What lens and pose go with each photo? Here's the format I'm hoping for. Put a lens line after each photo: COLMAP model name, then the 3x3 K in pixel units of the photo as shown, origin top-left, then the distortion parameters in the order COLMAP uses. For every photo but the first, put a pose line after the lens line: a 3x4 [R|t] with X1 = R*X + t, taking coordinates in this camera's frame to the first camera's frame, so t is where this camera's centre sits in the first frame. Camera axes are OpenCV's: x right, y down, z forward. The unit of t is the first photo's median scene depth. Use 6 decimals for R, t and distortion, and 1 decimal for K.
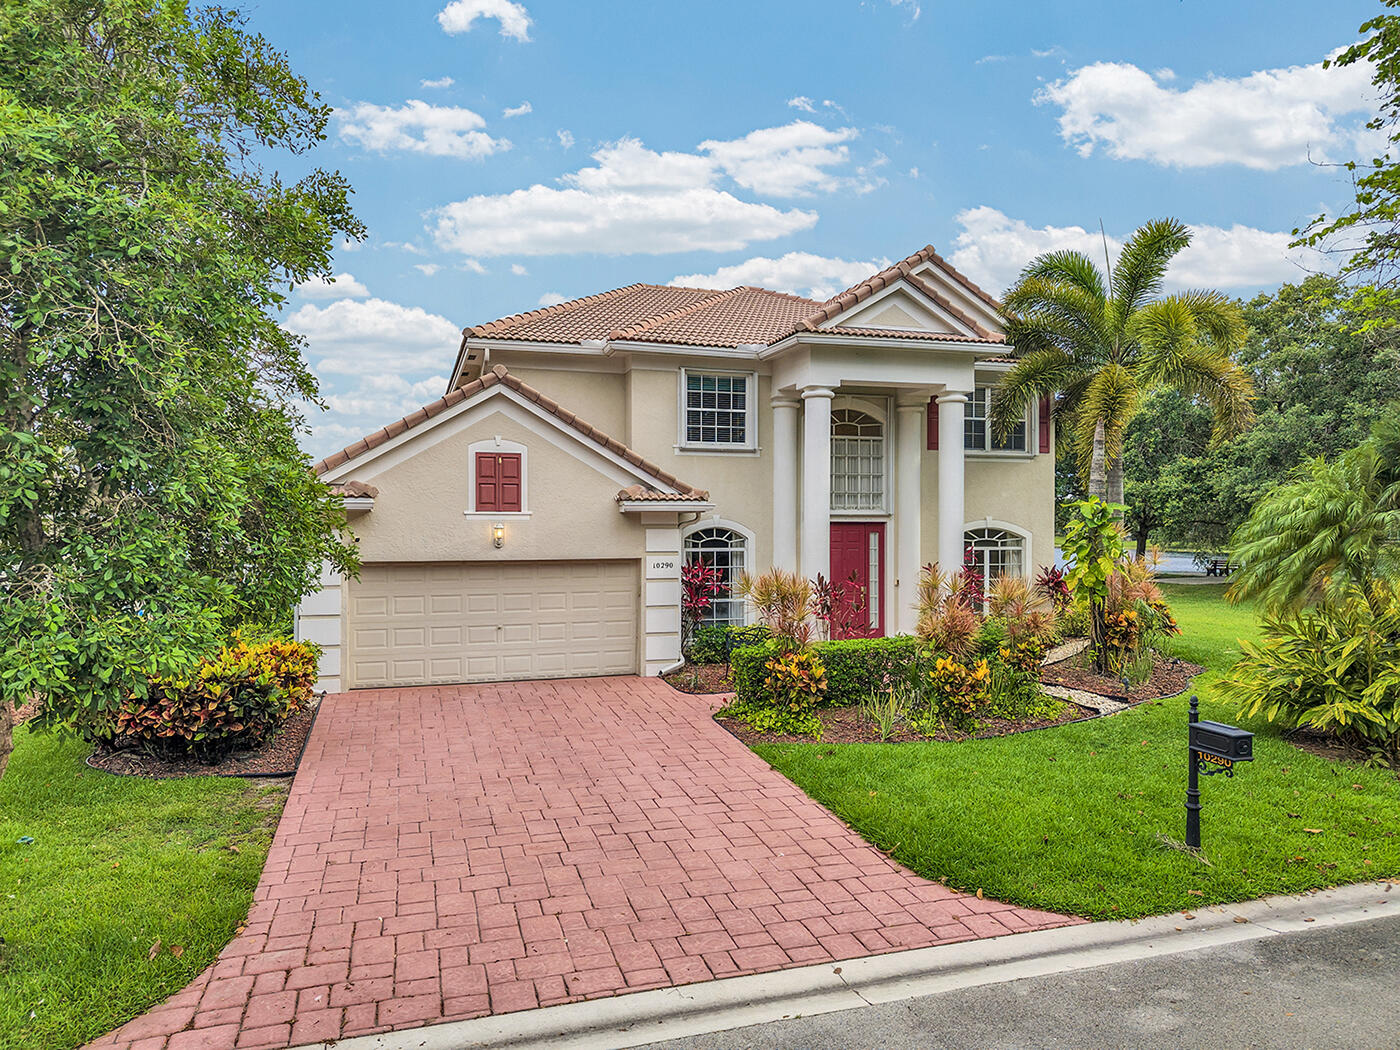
lens RADIAL K [[931.1, 0, 700.0], [0, 931.1, 525.0], [0, 0, 1]] dist [0.019041, -0.014508]
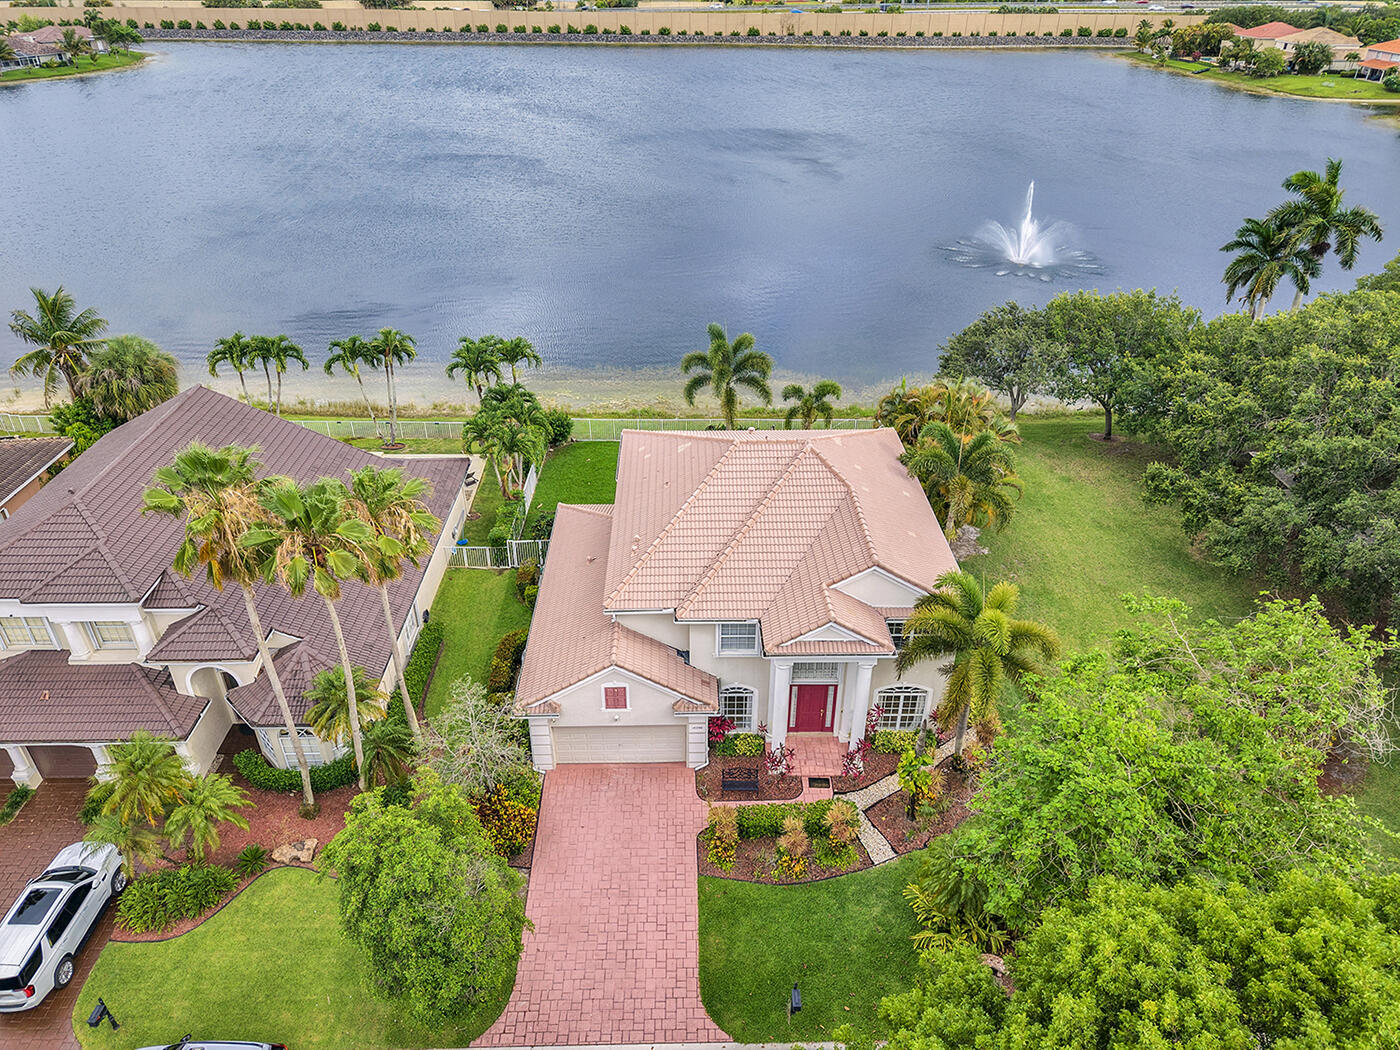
lens RADIAL K [[931.1, 0, 700.0], [0, 931.1, 525.0], [0, 0, 1]] dist [0.019041, -0.014508]
pose [[0.960016, 0.146576, -0.238506, 0.711260], [-0.001429, 0.854526, 0.519406, -2.568886], [0.279942, -0.498297, 0.820568, -0.804333]]
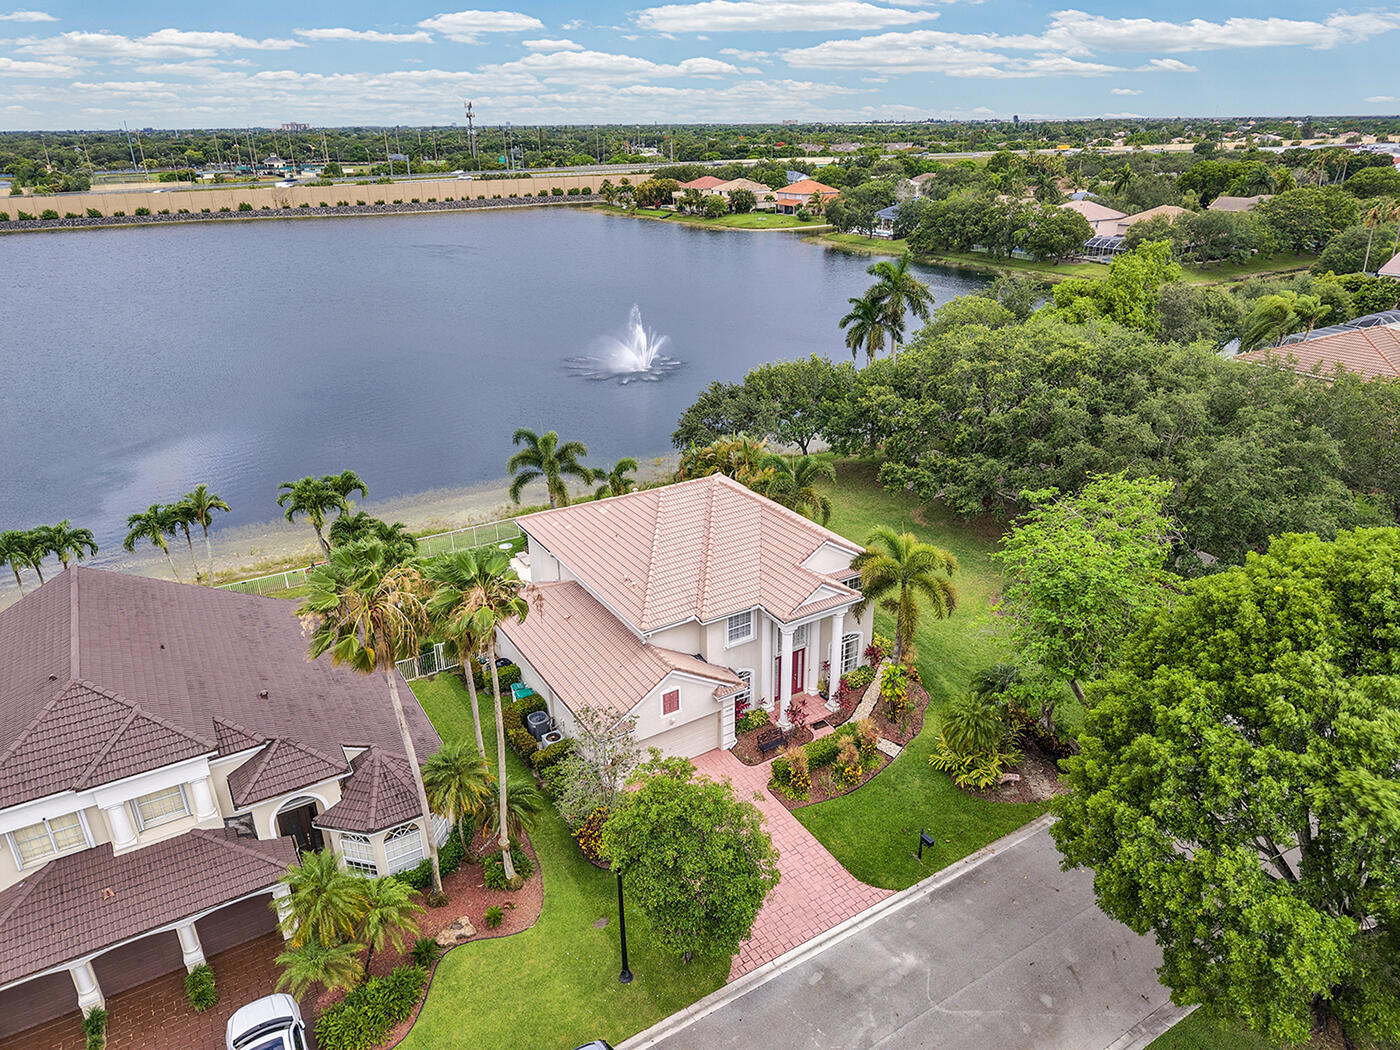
lens RADIAL K [[934.2, 0, 699.4], [0, 934.2, 509.8], [0, 0, 1]] dist [0.011152, -0.005203]
pose [[0.969858, -0.107905, 0.218474, -1.104800], [0.018210, 0.926191, 0.376614, -2.545400], [-0.242987, -0.361284, 0.900239, -1.847819]]
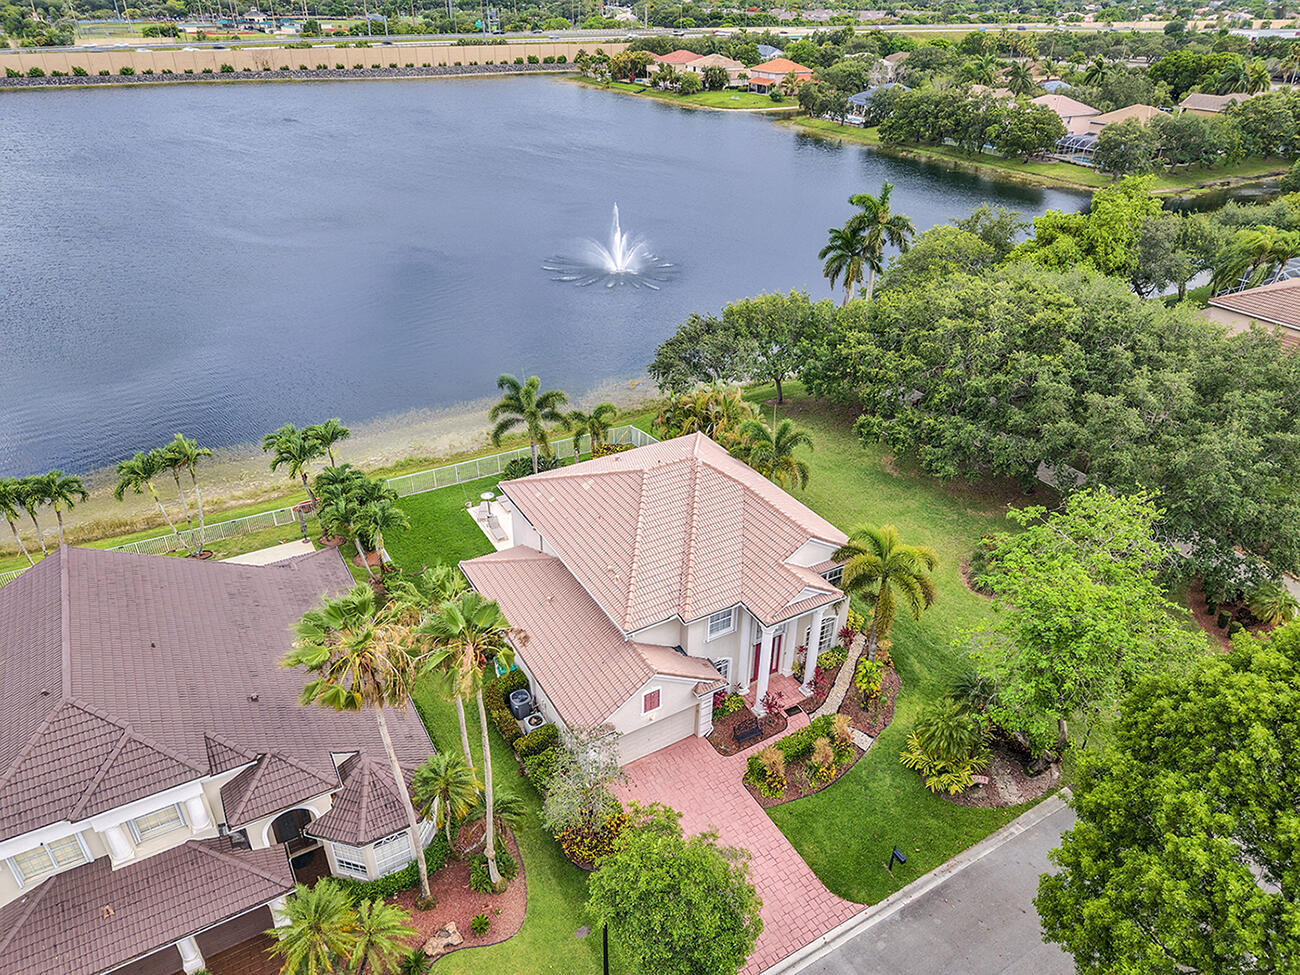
lens RADIAL K [[872.5, 0, 651.6], [0, 872.5, 472.2], [0, 0, 1]] dist [0.003429, 0.000721]
pose [[0.974907, -0.102861, 0.197421, -1.087372], [-0.006219, 0.873914, 0.486041, -3.040005], [-0.222524, -0.475073, 0.851345, -1.233561]]
